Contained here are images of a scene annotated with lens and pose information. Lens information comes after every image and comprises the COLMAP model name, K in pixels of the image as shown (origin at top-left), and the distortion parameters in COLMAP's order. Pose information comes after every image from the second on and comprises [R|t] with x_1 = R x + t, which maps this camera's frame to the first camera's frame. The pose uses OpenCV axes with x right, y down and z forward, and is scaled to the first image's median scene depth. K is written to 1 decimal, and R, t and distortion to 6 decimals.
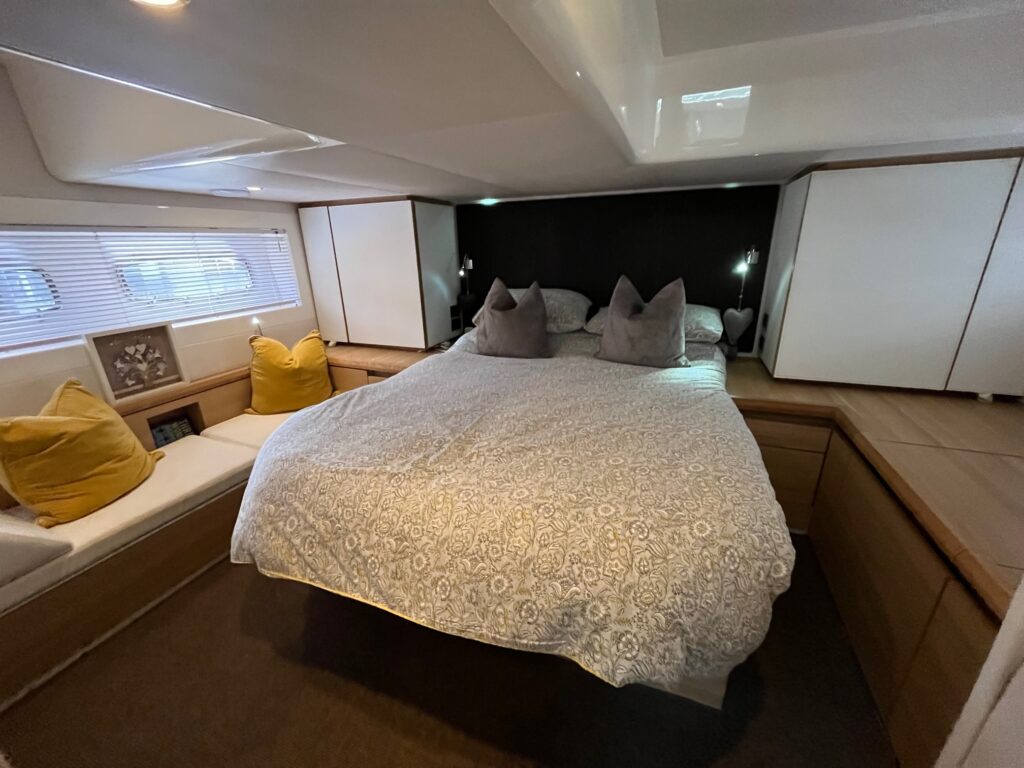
lens RADIAL K [[413.5, 0, 512.6], [0, 413.5, 386.9], [0, 0, 1]] dist [-0.000130, -0.000329]
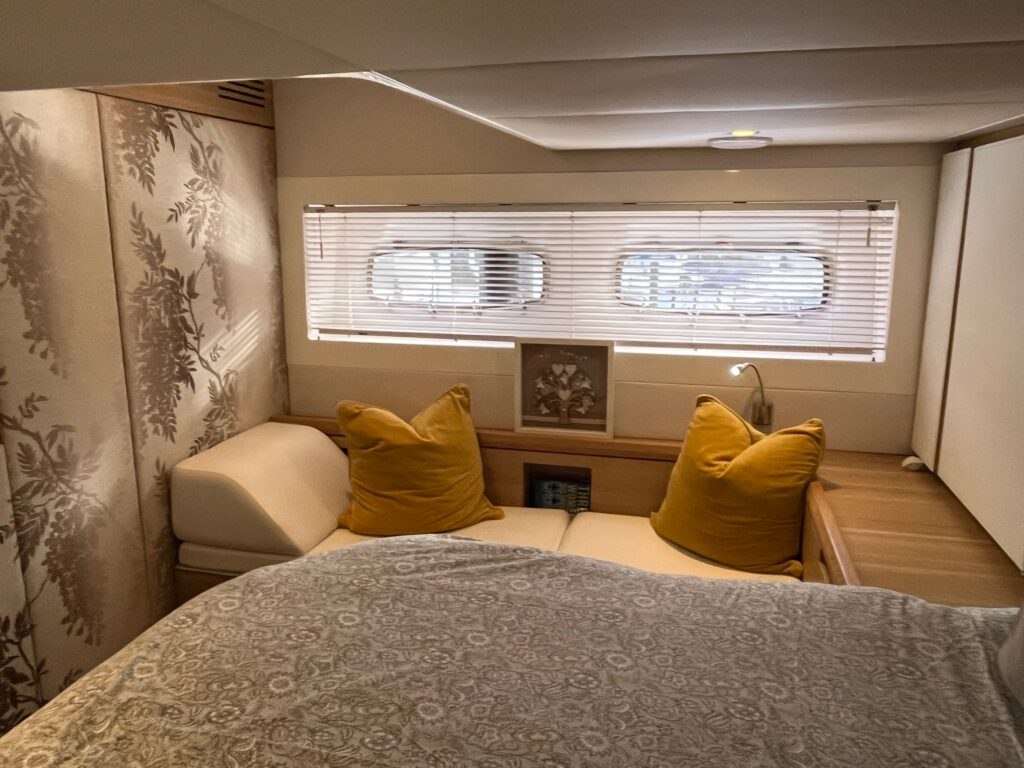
lens RADIAL K [[773.3, 0, 511.5], [0, 773.3, 381.1], [0, 0, 1]] dist [-0.004121, -0.002649]
pose [[0.128508, 0.232545, -0.964058, 0.359498], [-0.326663, 0.927793, 0.180253, -0.278499], [0.936364, 0.291758, 0.195193, 0.650384]]
